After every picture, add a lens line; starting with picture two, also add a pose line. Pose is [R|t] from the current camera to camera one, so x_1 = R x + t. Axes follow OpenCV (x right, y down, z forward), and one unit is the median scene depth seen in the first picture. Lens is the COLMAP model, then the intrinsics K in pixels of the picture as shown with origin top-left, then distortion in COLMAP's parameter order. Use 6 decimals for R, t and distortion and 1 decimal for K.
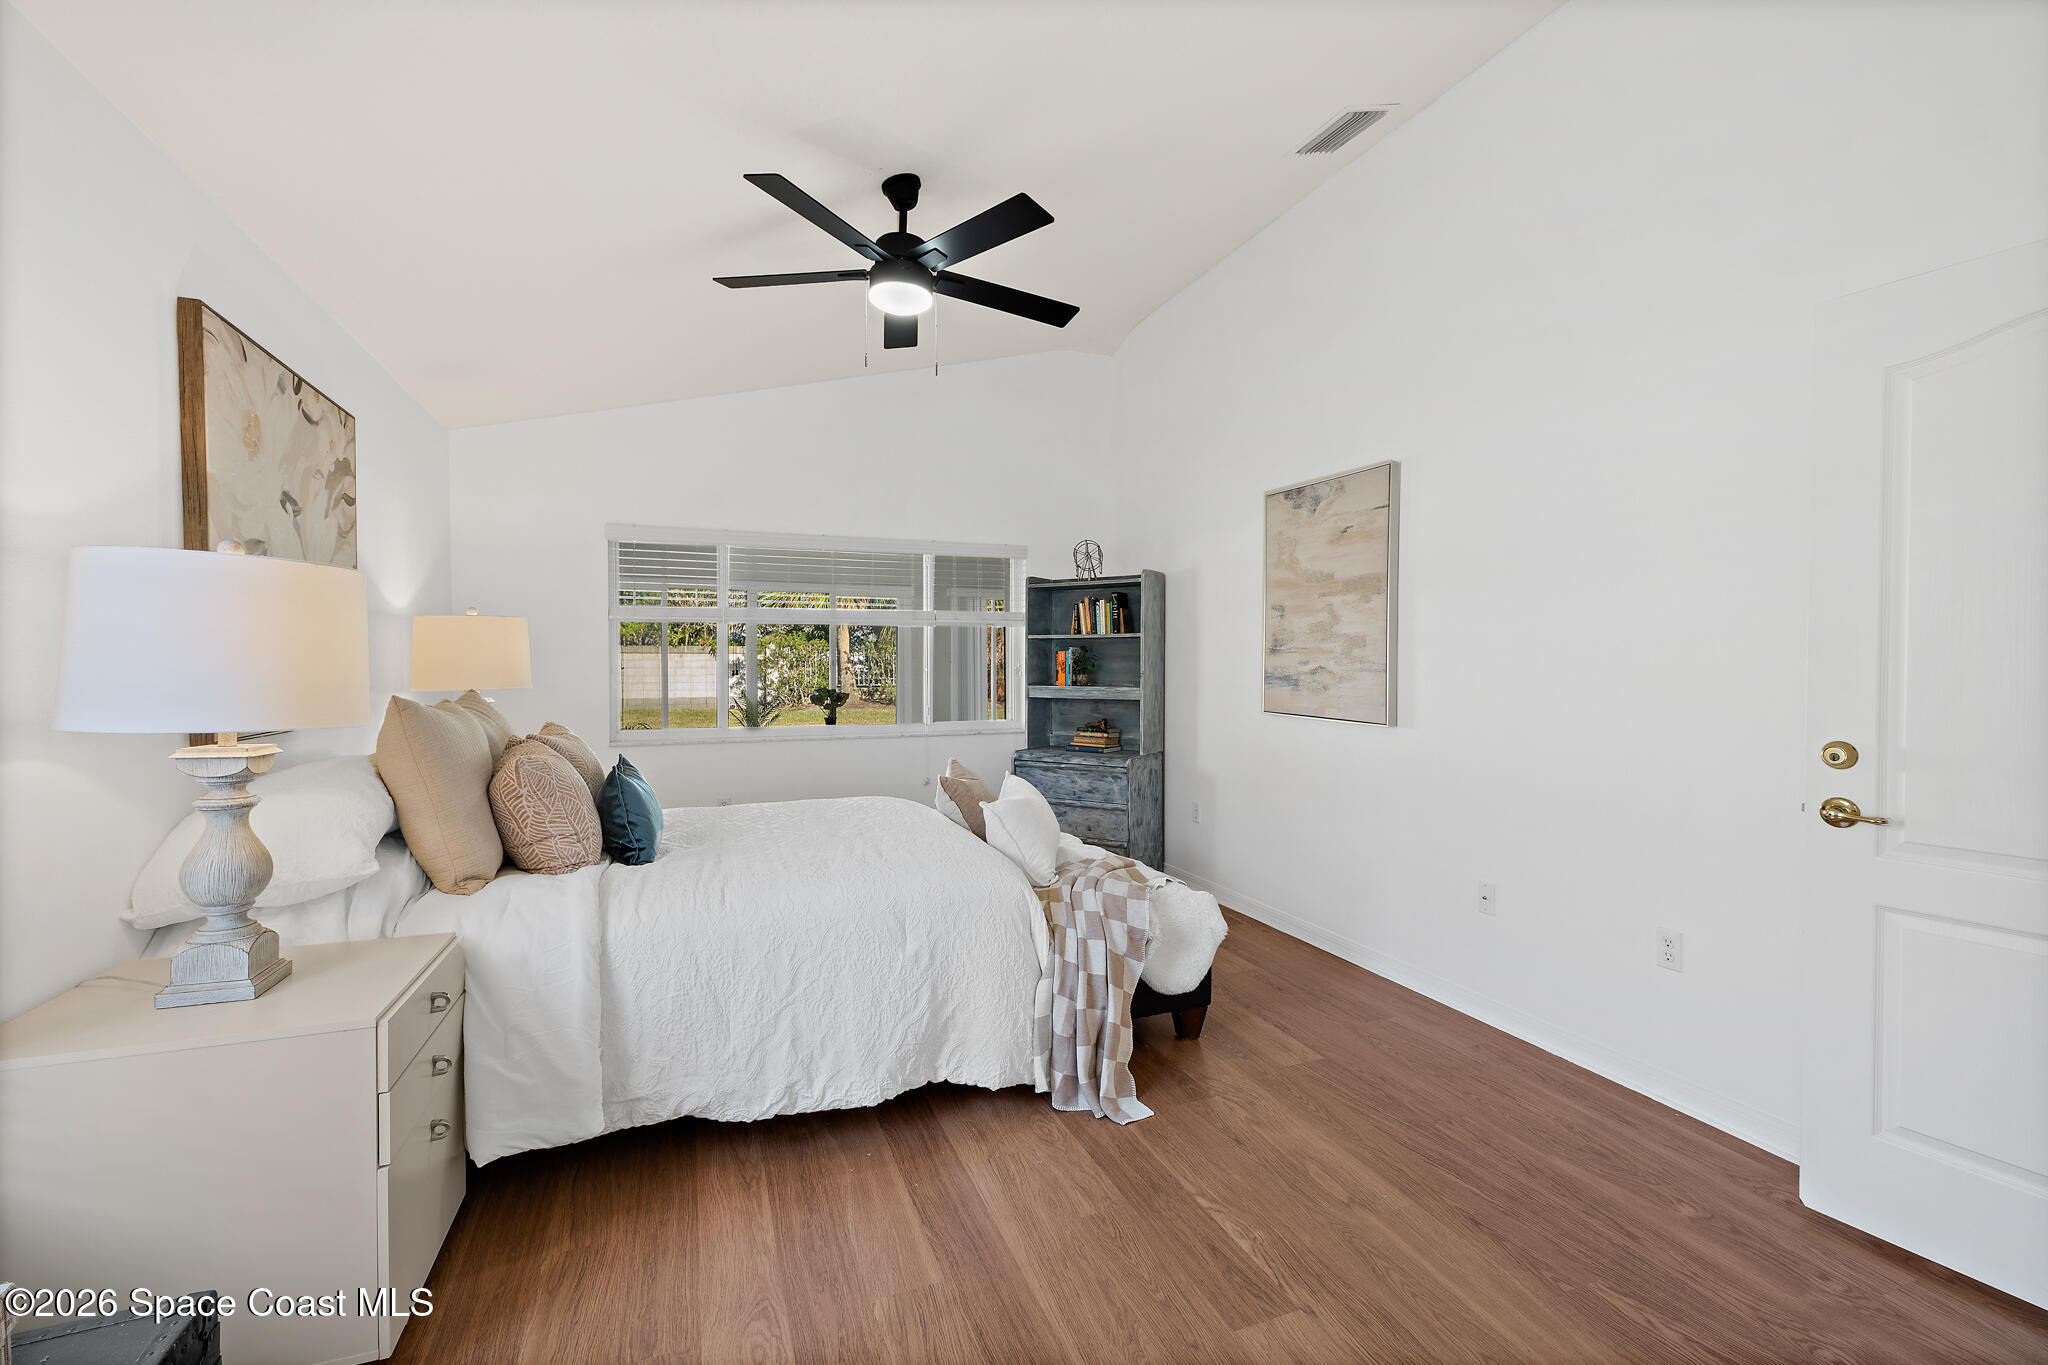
lens RADIAL K [[861.2, 0, 1020.0], [0, 861.2, 675.4], [0, 0, 1]] dist [0.001660, -0.000019]
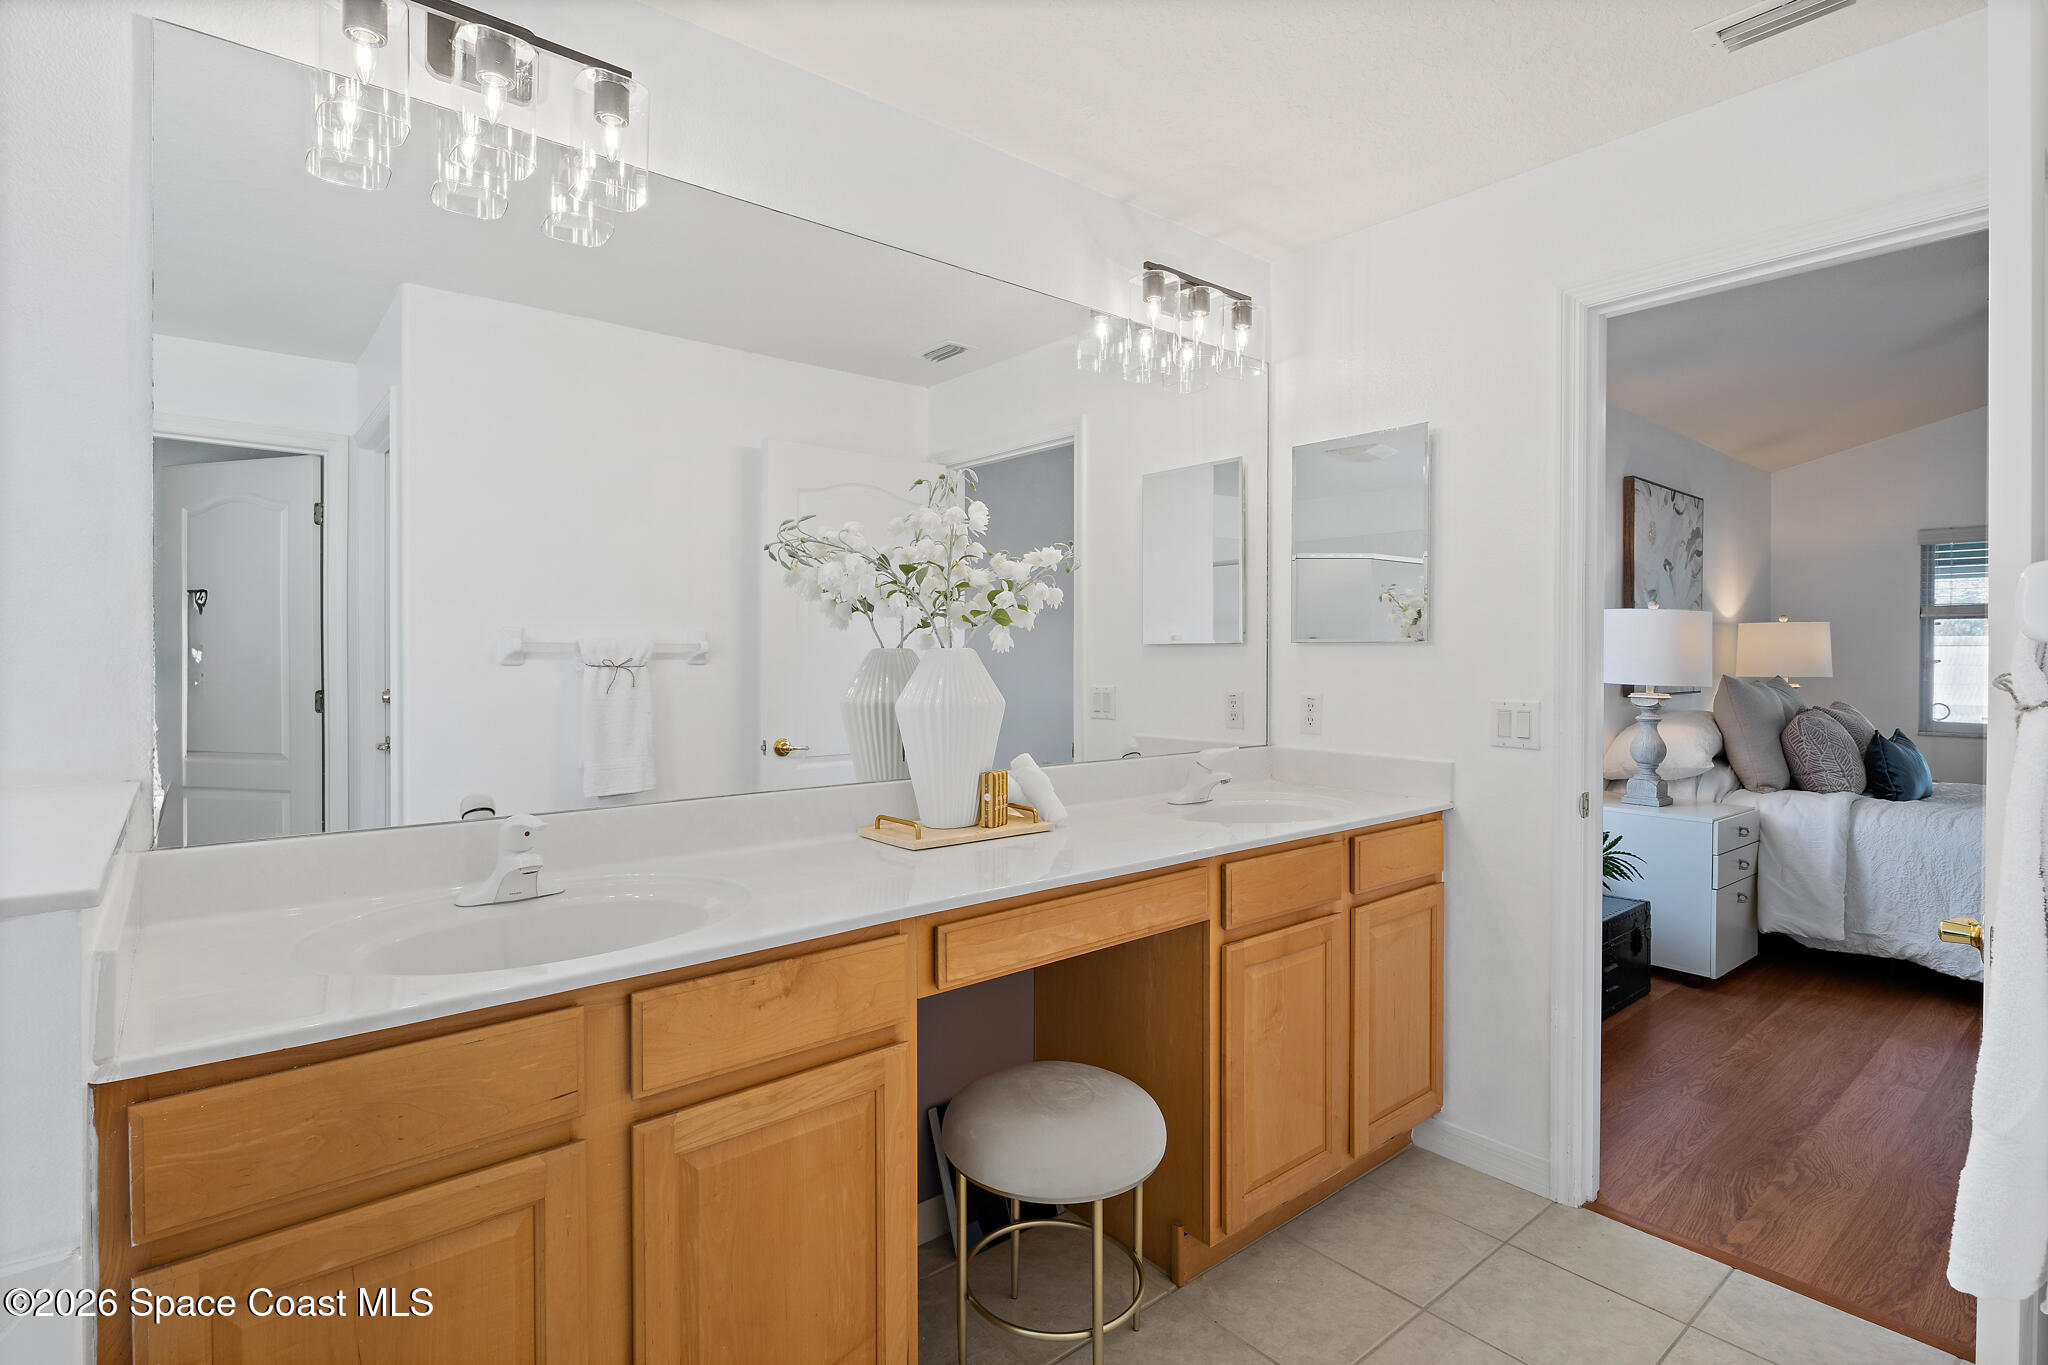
lens RADIAL K [[956.1, 0, 1052.4], [0, 956.1, 667.5], [0, 0, 1]] dist [-0.000622, -0.000016]
pose [[0.323639, 0.014584, -0.946068, 0.597275], [-0.016234, 0.999820, 0.009859, 0.010407], [0.946041, 0.012168, 0.323818, -0.821238]]
